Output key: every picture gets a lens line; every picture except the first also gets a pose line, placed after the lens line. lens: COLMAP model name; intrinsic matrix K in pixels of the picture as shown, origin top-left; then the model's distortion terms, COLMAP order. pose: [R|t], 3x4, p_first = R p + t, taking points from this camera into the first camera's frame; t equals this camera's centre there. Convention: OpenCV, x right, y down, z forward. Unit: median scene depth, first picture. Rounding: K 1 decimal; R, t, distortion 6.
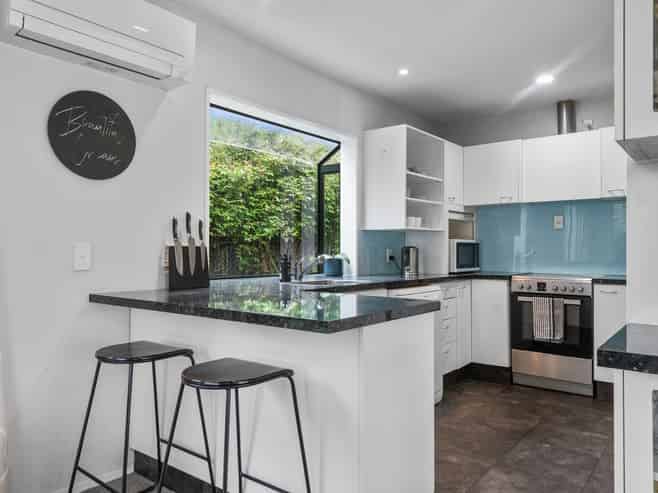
lens RADIAL K [[474.1, 0, 329.0], [0, 474.1, 246.5], [0, 0, 1]] dist [0.004321, 0.001426]
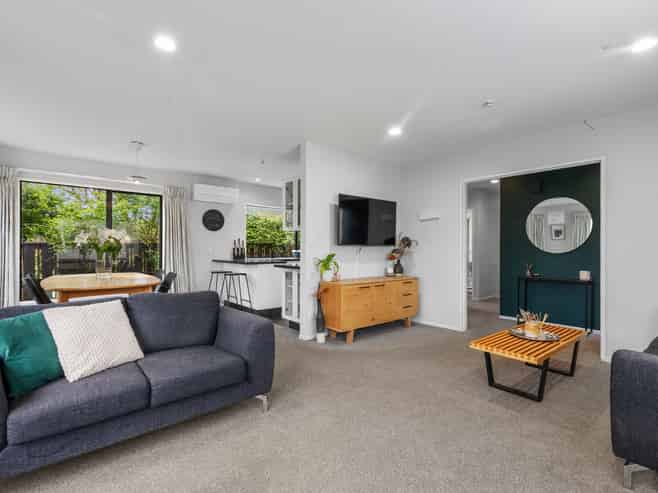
lens RADIAL K [[326.1, 0, 329.0], [0, 326.1, 246.5], [0, 0, 1]] dist [-0.001659, -0.000029]
pose [[0.975892, 0.006149, -0.218168, 0.946362], [-0.005509, 0.999979, 0.003540, -0.022664], [0.218185, -0.002252, 0.975905, -1.326092]]
